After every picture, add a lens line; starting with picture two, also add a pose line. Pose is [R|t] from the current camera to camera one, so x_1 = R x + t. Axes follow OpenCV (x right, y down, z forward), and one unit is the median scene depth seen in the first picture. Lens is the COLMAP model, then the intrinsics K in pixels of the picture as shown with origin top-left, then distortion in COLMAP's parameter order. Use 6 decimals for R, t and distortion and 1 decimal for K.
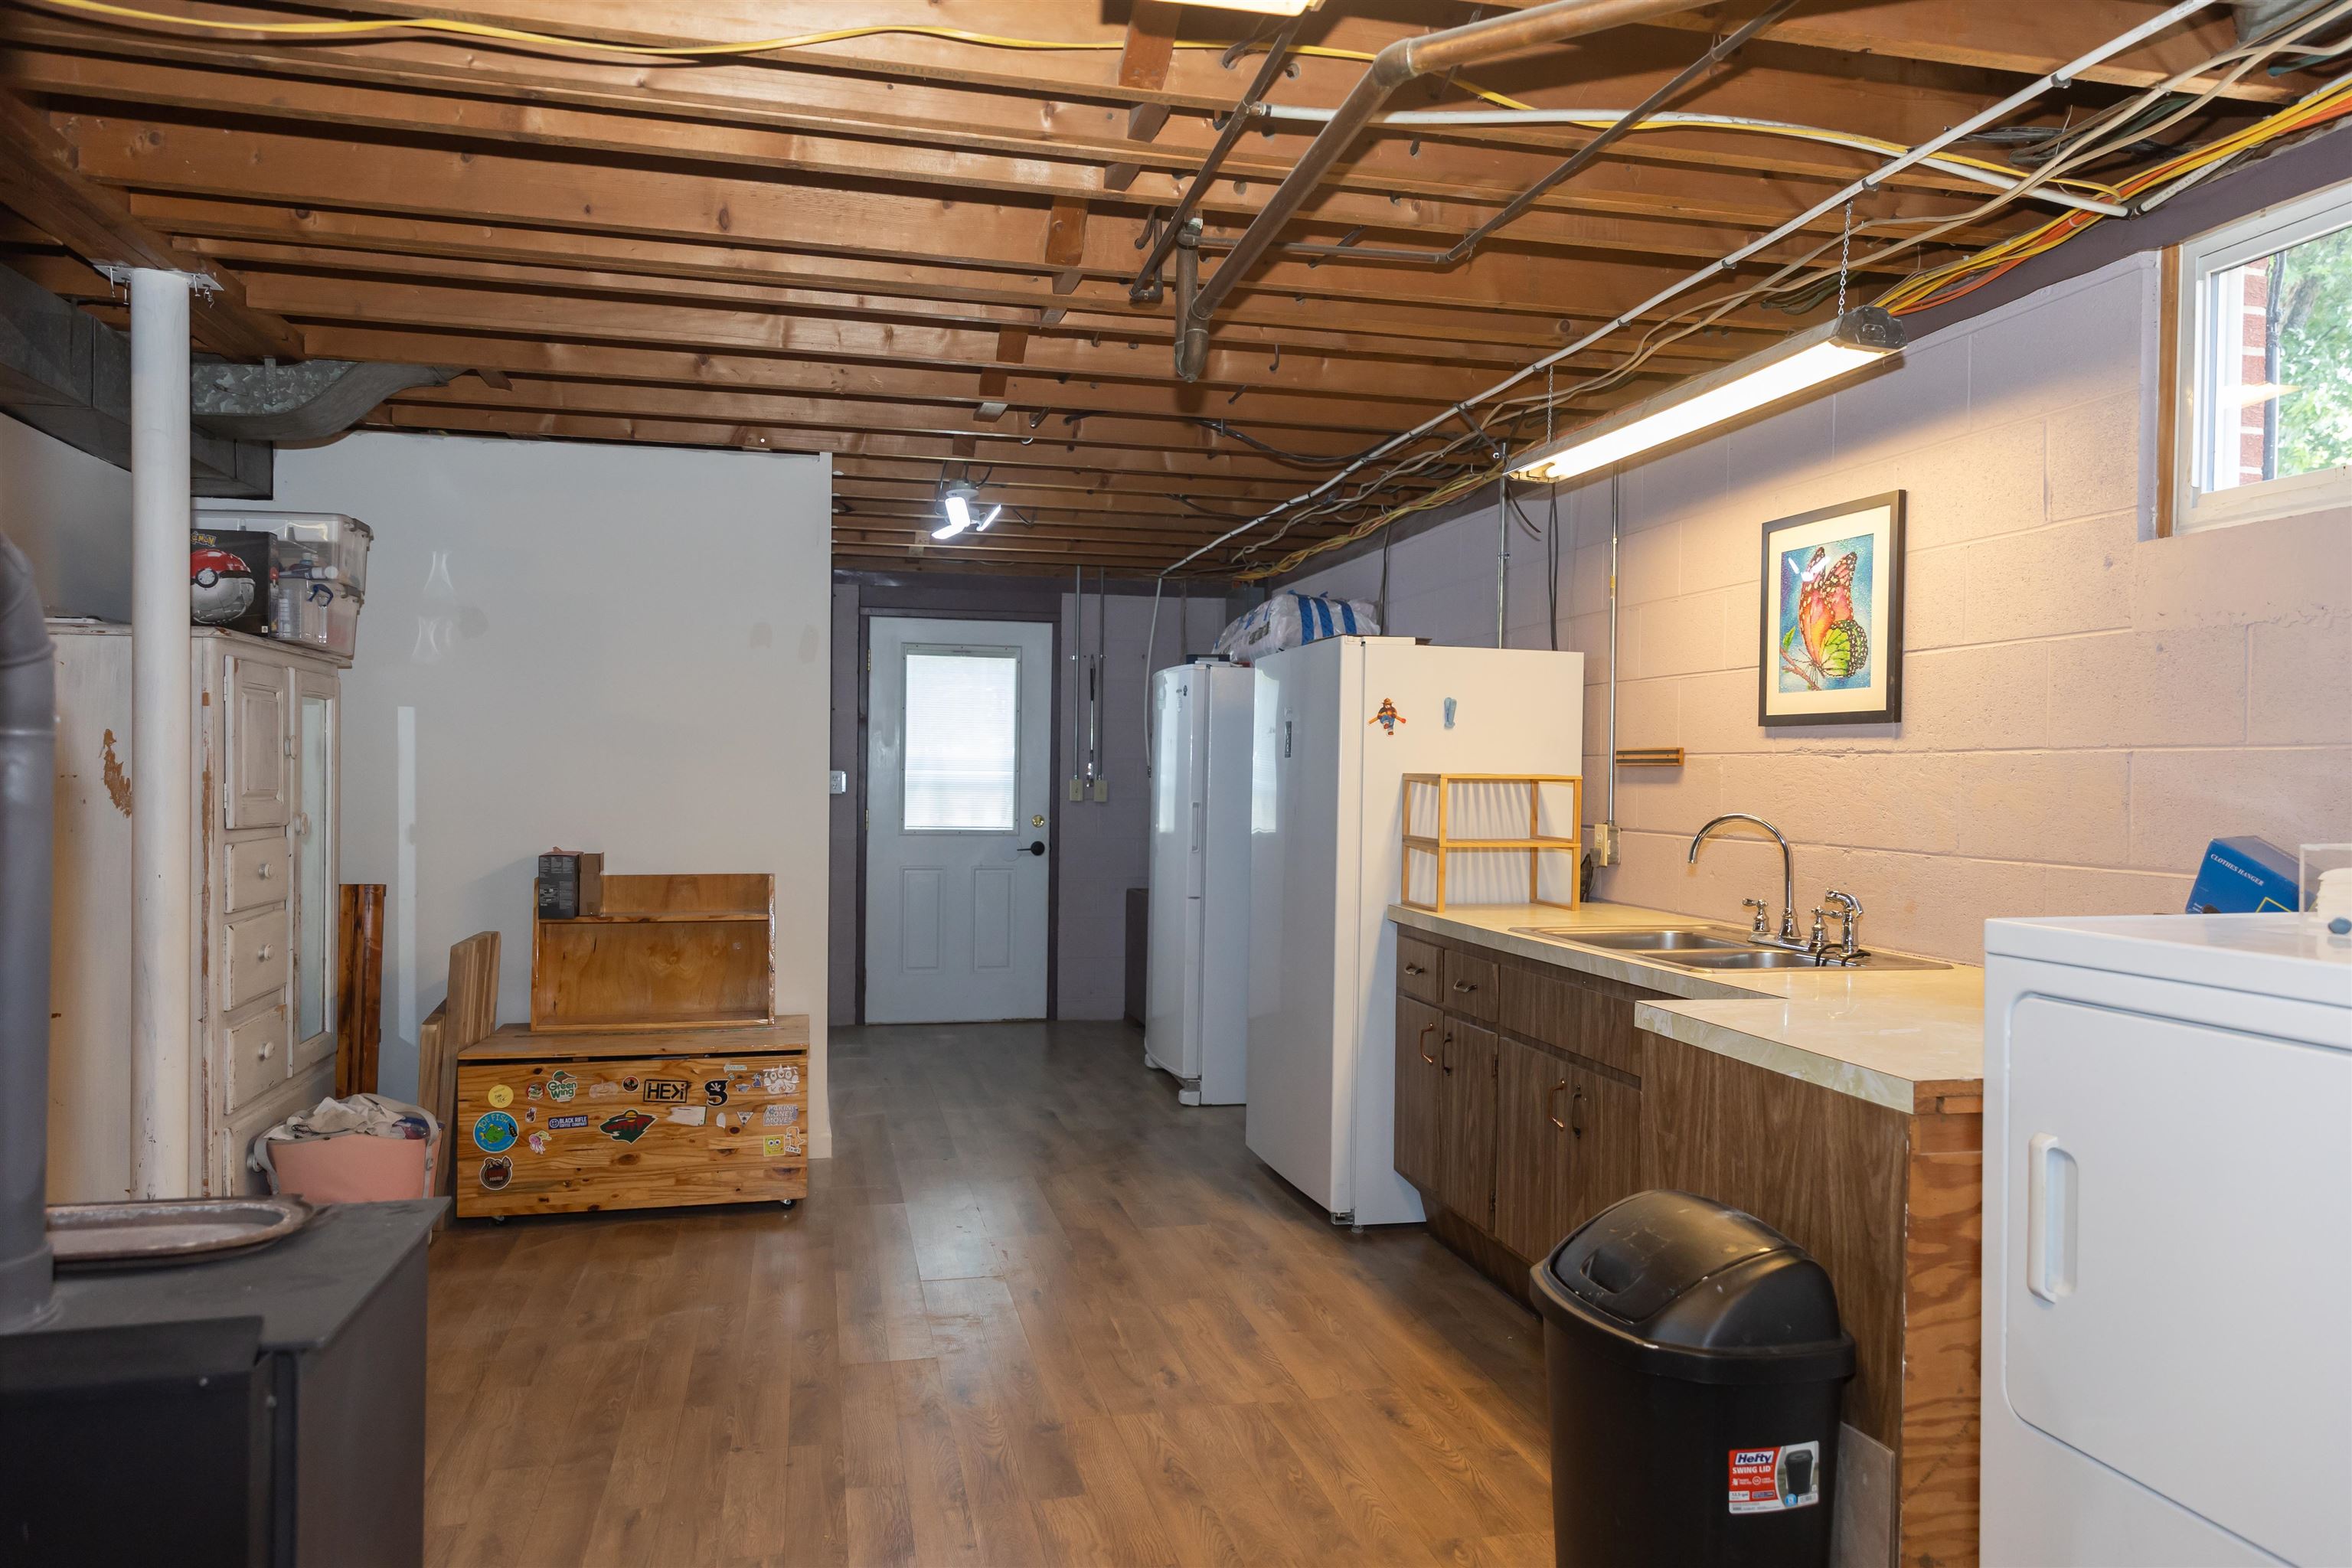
lens RADIAL K [[1544.7, 0, 1176.0], [0, 1544.7, 784.0], [0, 0, 1]] dist [0.019240, -0.003815]
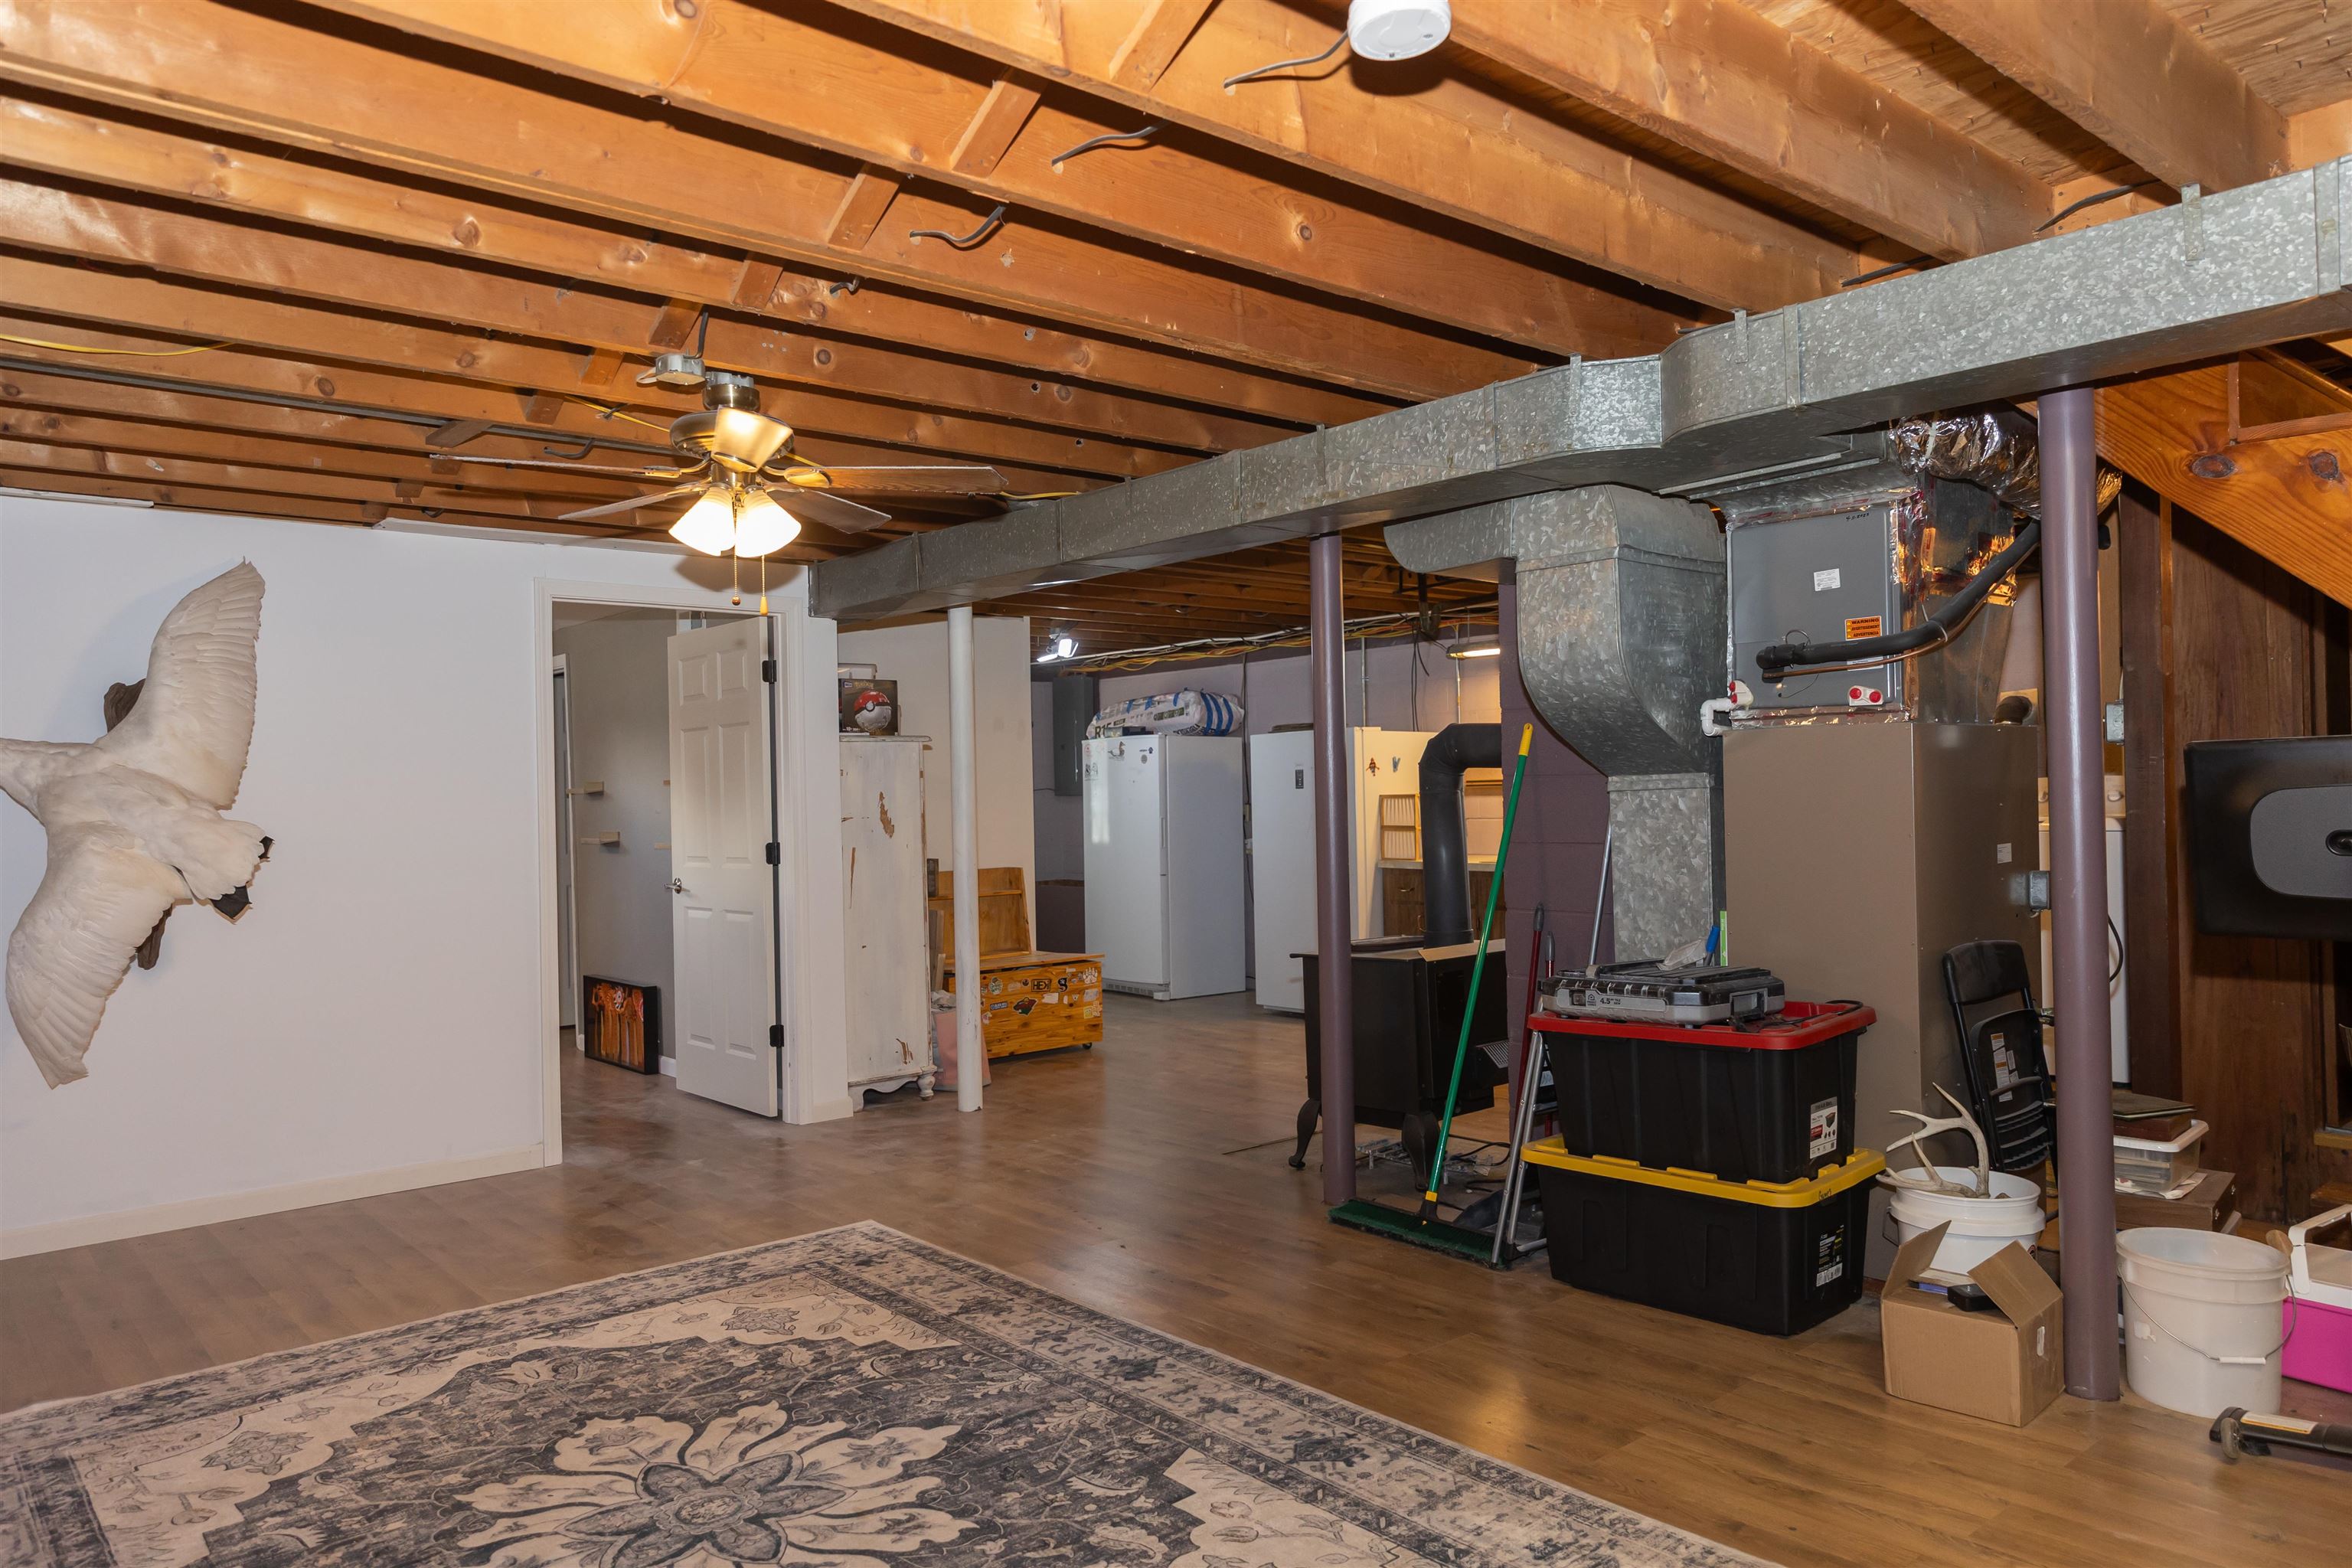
lens RADIAL K [[1544.7, 0, 1176.0], [0, 1544.7, 784.0], [0, 0, 1]] dist [0.019240, -0.003815]
pose [[0.886278, -0.028037, 0.462305, -1.012113], [0.036306, 0.999300, -0.008999, -0.012375], [-0.461729, 0.024760, 0.886675, -0.661181]]
